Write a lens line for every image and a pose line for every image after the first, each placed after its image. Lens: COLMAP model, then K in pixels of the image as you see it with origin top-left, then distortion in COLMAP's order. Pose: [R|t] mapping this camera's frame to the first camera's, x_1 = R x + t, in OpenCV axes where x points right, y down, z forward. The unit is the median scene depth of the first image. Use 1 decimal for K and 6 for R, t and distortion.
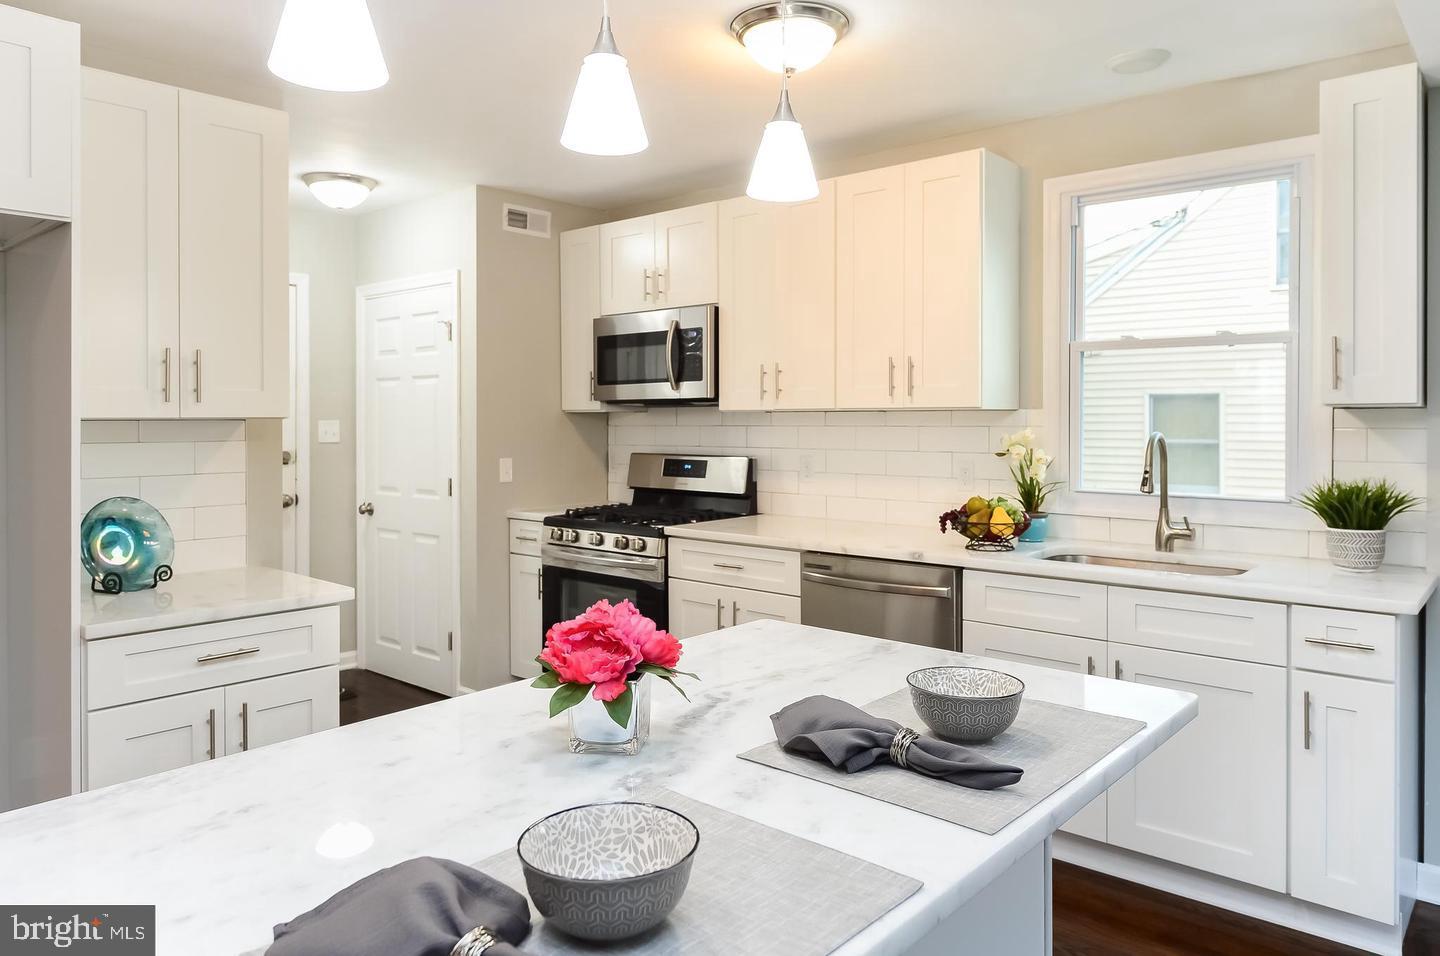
lens RADIAL K [[977.0, 0, 719.5], [0, 977.0, 411.5], [0, 0, 1]] dist [0.005953, 0.001899]
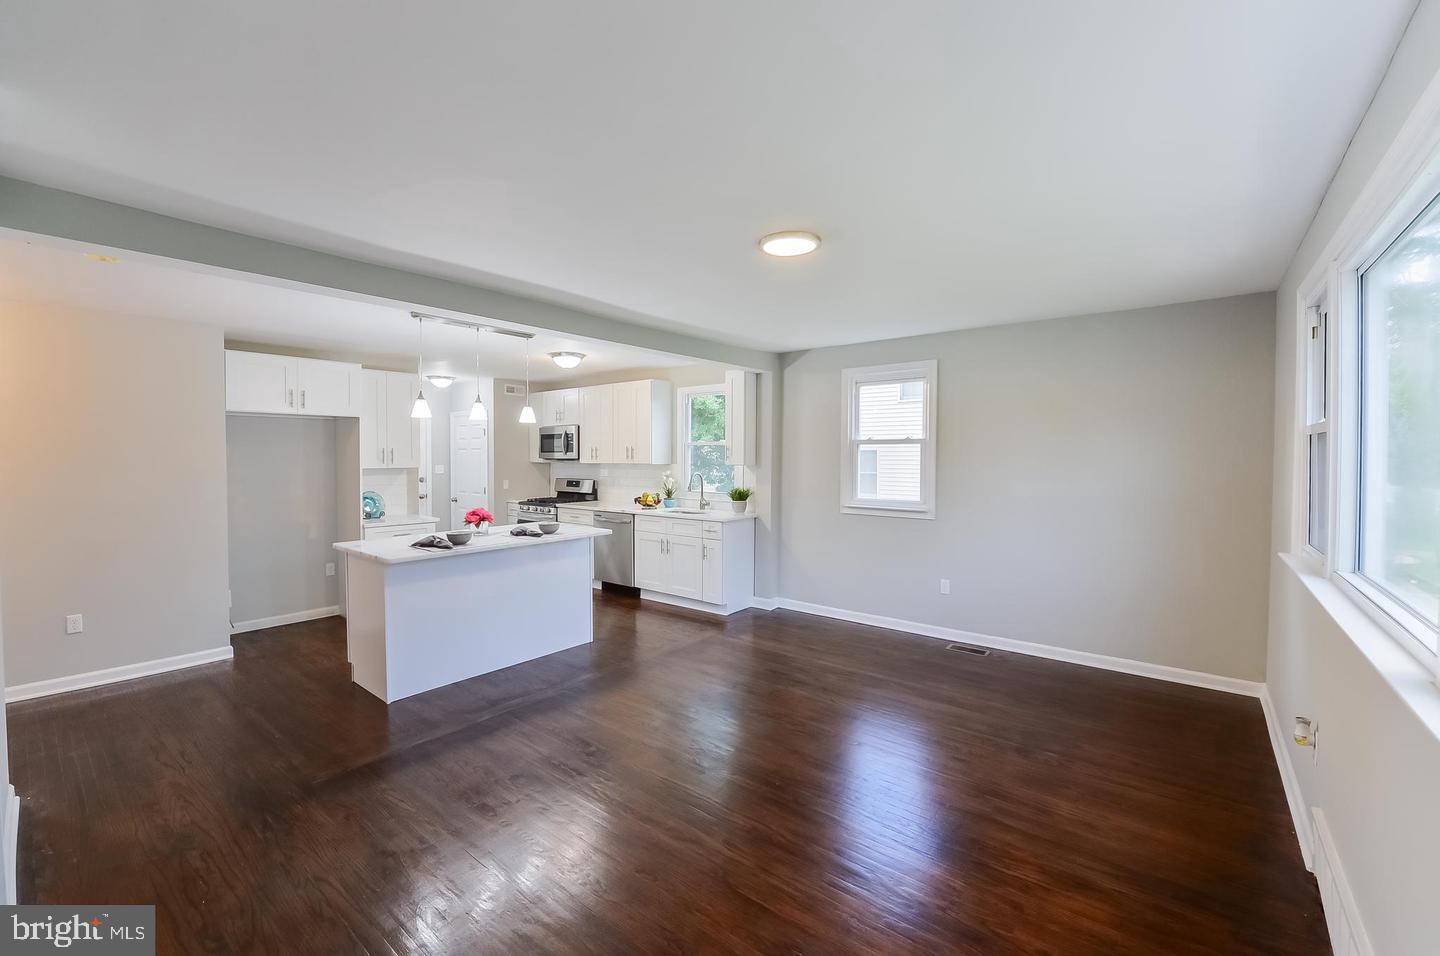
lens RADIAL K [[587.1, 0, 723.0], [0, 587.1, 464.0], [0, 0, 1]] dist [-0.001755, -0.000105]
pose [[0.998994, 0.002664, 0.044764, 0.427072], [-0.003550, 0.999799, 0.019733, -0.042132], [-0.044702, -0.019872, 0.998803, -0.888103]]
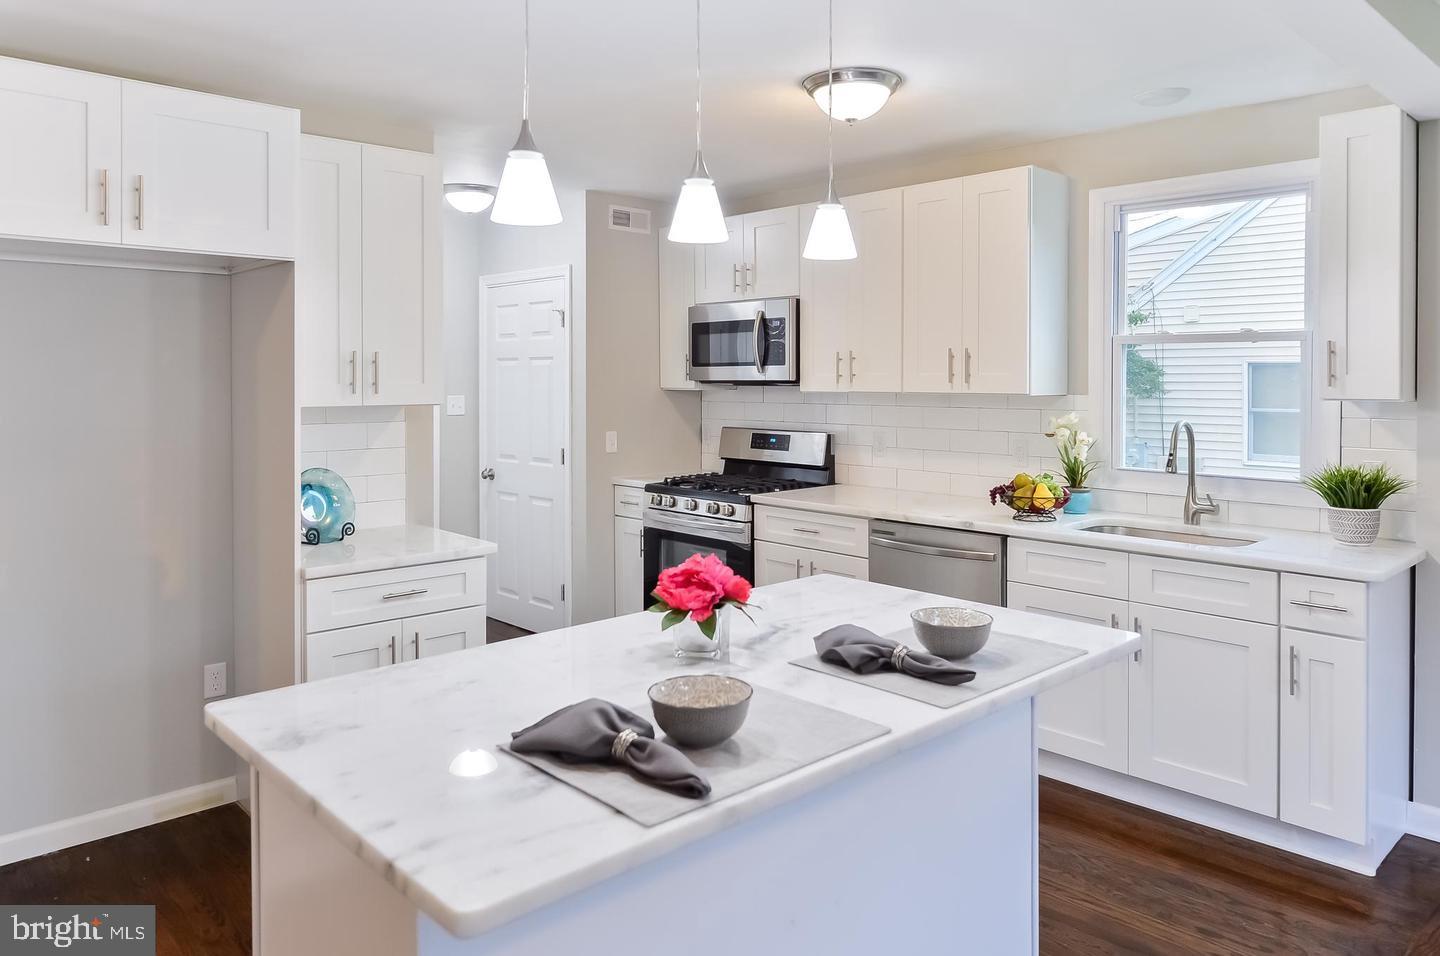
lens RADIAL K [[997.8, 0, 725.8], [0, 997.8, 382.2], [0, 0, 1]] dist [0.011532, 0.002068]
pose [[0.995954, 0.003086, -0.089816, 0.022420], [-0.002053, 0.999931, 0.011589, -0.032085], [0.089846, -0.011358, 0.995891, -0.188984]]
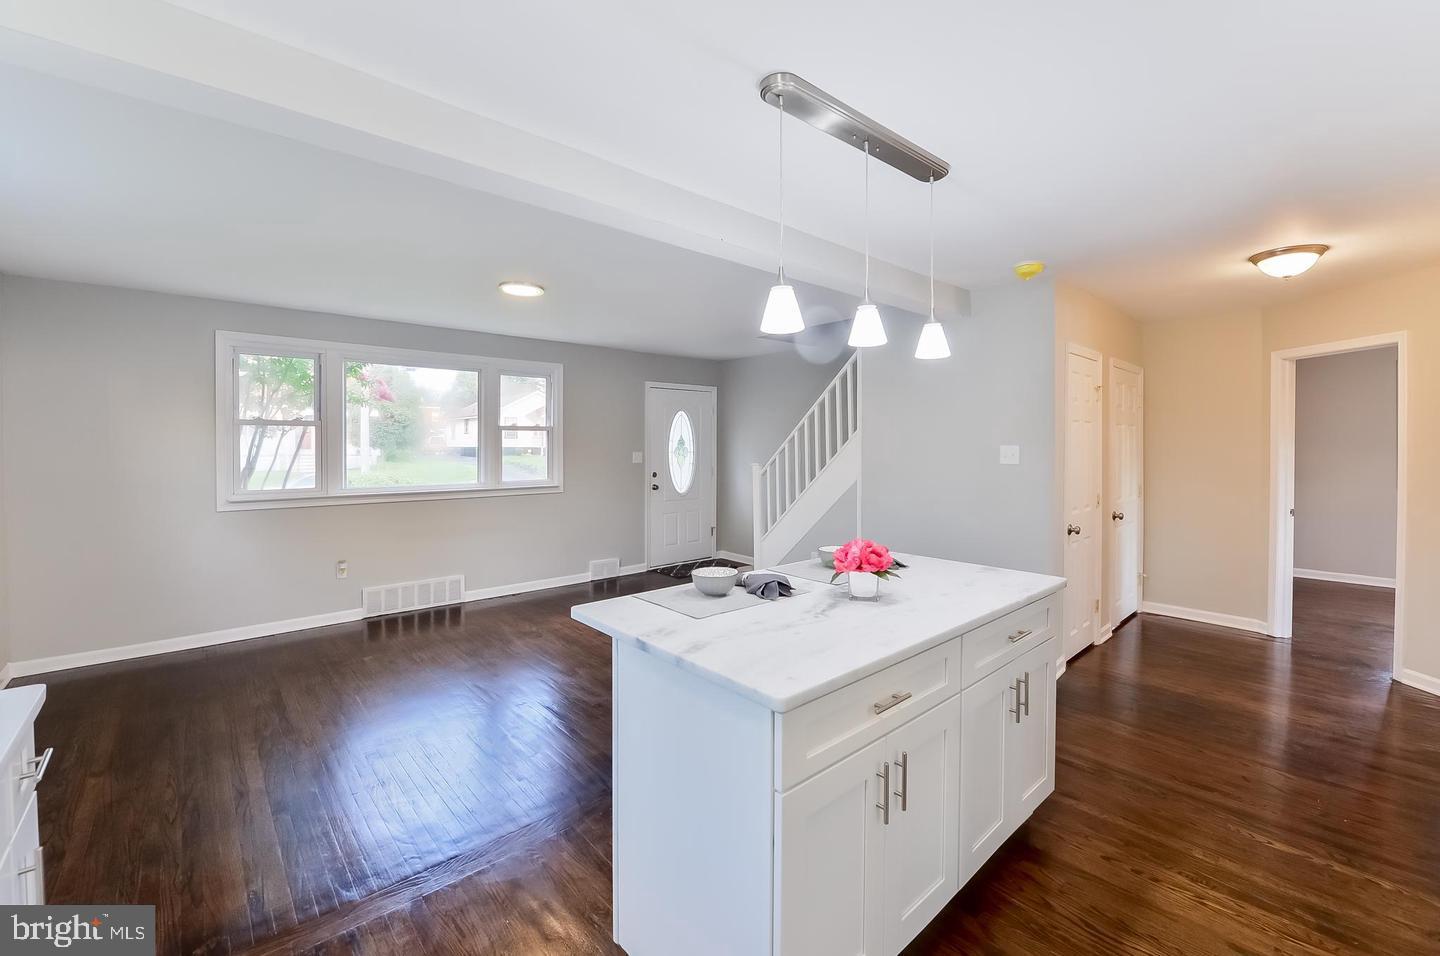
lens RADIAL K [[603.3, 0, 725.6], [0, 603.3, 452.1], [0, 0, 1]] dist [0.000479, -0.000098]
pose [[-0.993394, 0.006130, 0.114593, 0.028463], [0.006341, 0.999979, 0.001474, -0.006333], [-0.114582, 0.002191, -0.993411, 1.010491]]
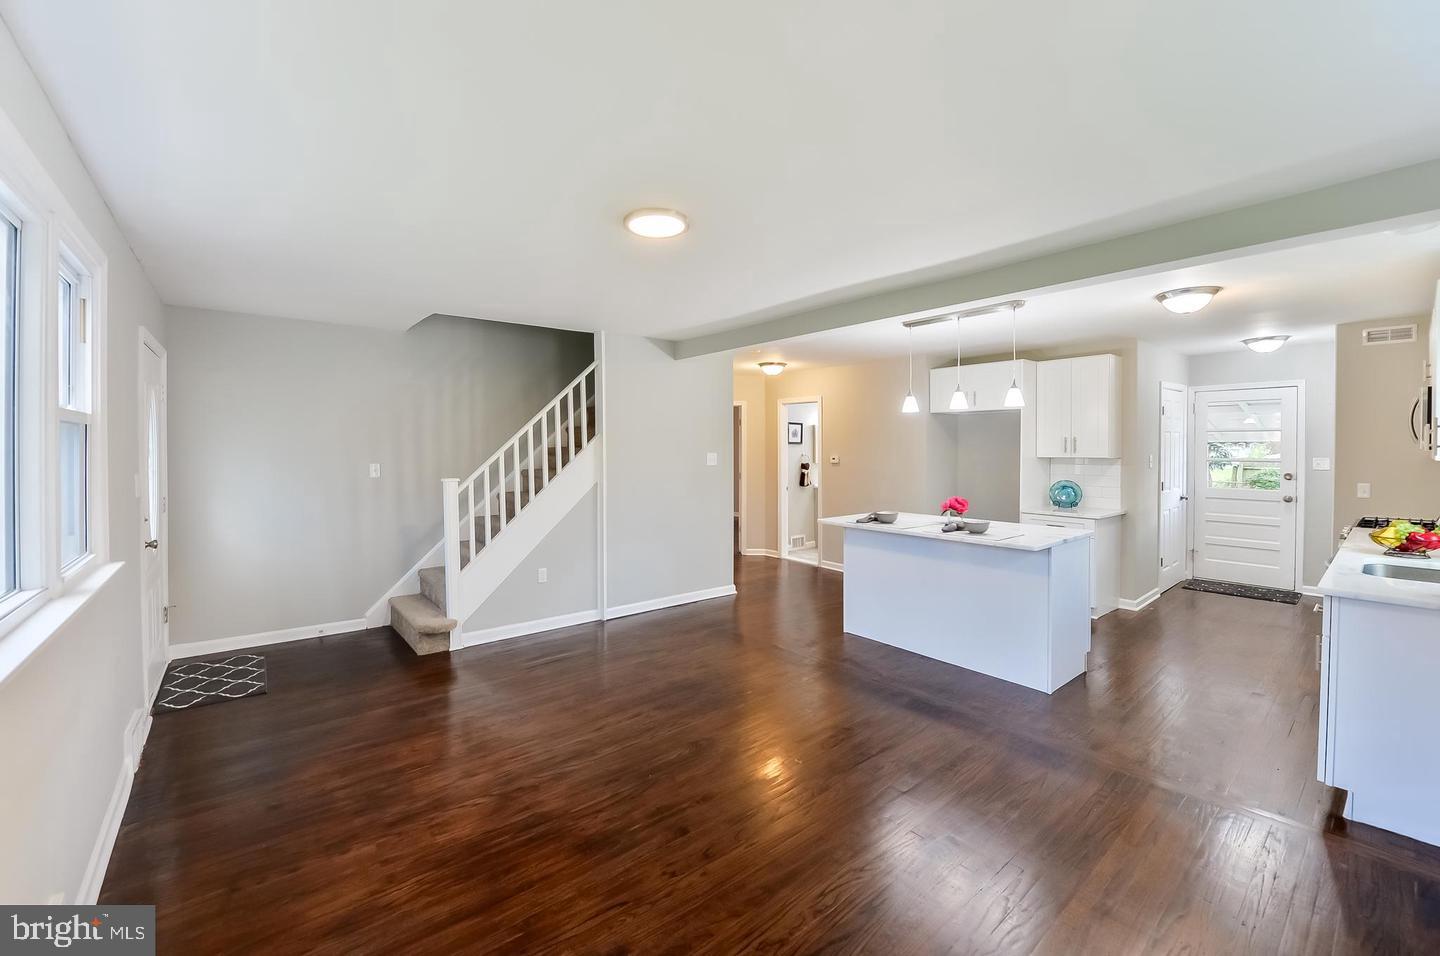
lens RADIAL K [[579.7, 0, 722.1], [0, 579.7, 448.4], [0, 0, 1]] dist [-0.001528, -0.000252]
pose [[-0.156005, 0.007998, -0.987724, 1.277189], [0.008305, 0.999942, 0.006785, -0.038513], [0.987721, -0.007145, -0.156063, 0.101497]]
